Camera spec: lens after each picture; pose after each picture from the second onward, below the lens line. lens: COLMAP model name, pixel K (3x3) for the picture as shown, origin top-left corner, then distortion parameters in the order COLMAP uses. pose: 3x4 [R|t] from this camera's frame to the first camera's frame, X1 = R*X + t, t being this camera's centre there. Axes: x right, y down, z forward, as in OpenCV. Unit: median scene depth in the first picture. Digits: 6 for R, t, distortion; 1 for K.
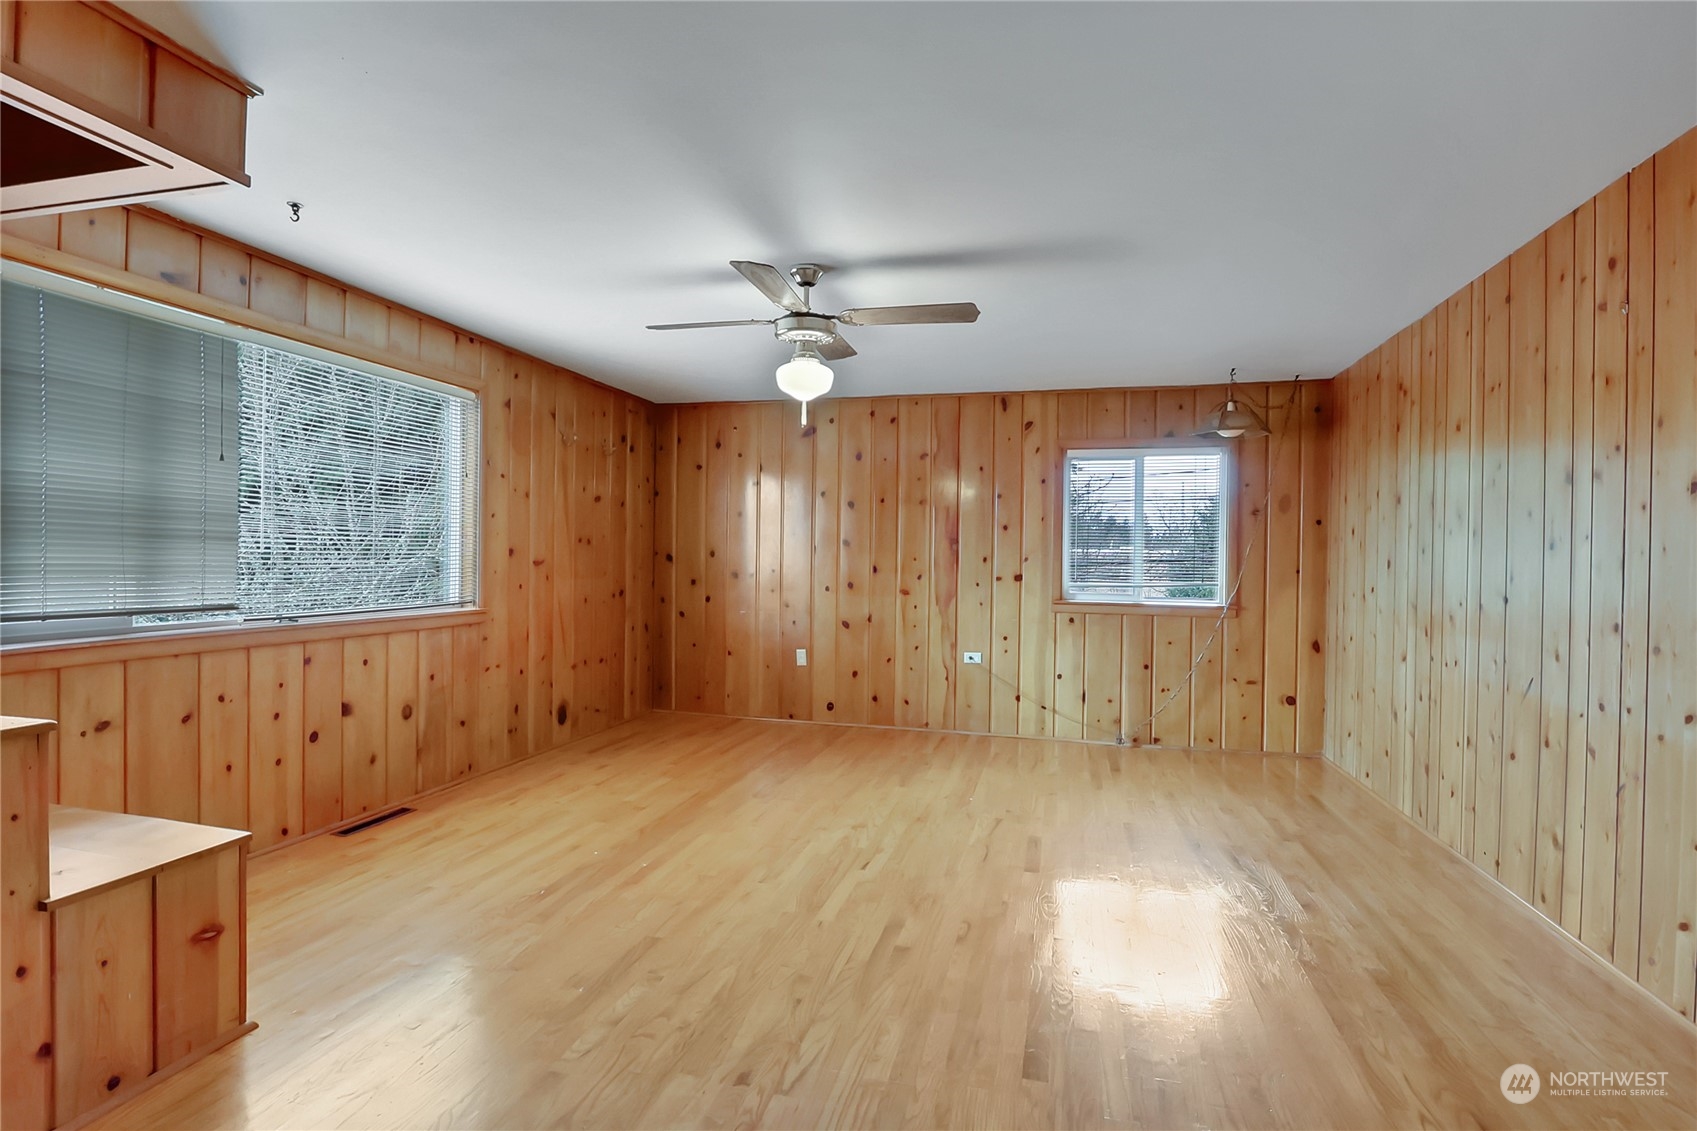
lens RADIAL K [[791.9, 0, 846.1], [0, 791.9, 559.8], [0, 0, 1]] dist [-0.020796, 0.004238]
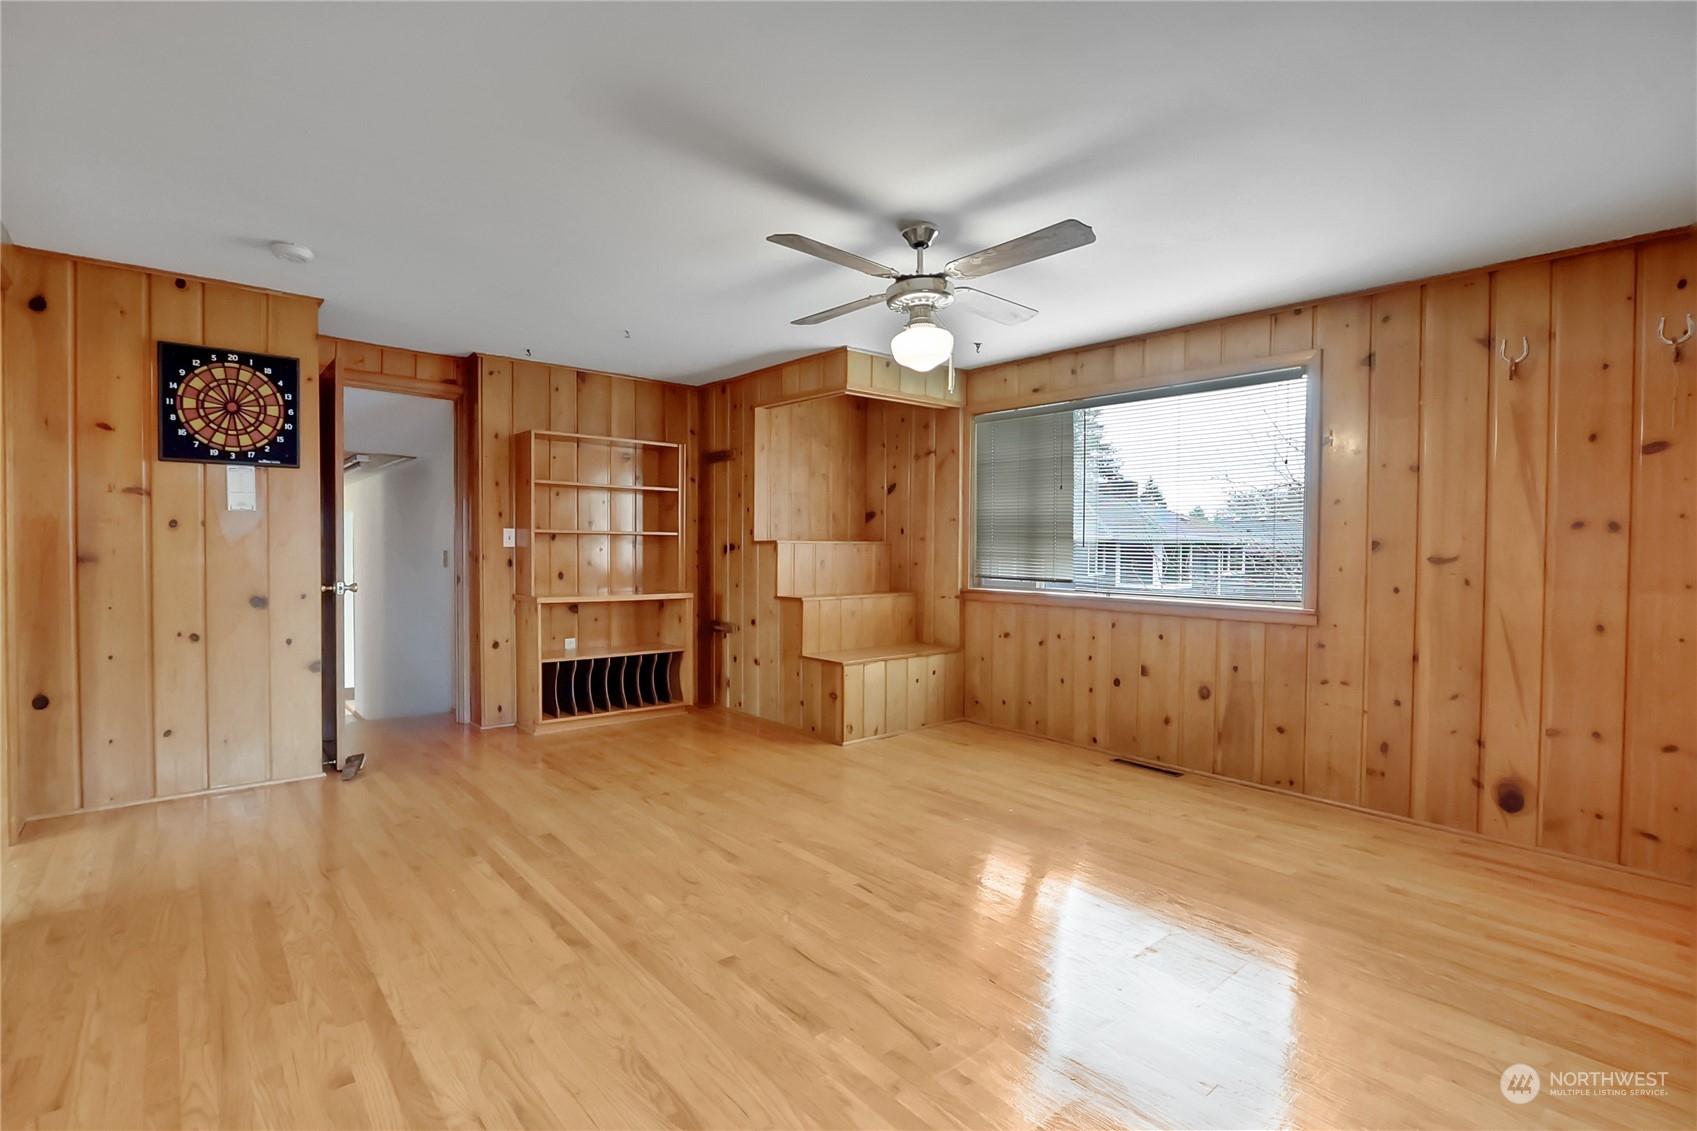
lens RADIAL K [[791.9, 0, 838.6], [0, 791.9, 561.7], [0, 0, 1]] dist [-0.020796, 0.004238]
pose [[-0.557400, 0.000826, -0.830244, 0.713227], [-0.018845, 0.999729, 0.013647, 0.008097], [0.830030, 0.023252, -0.557233, 1.343362]]
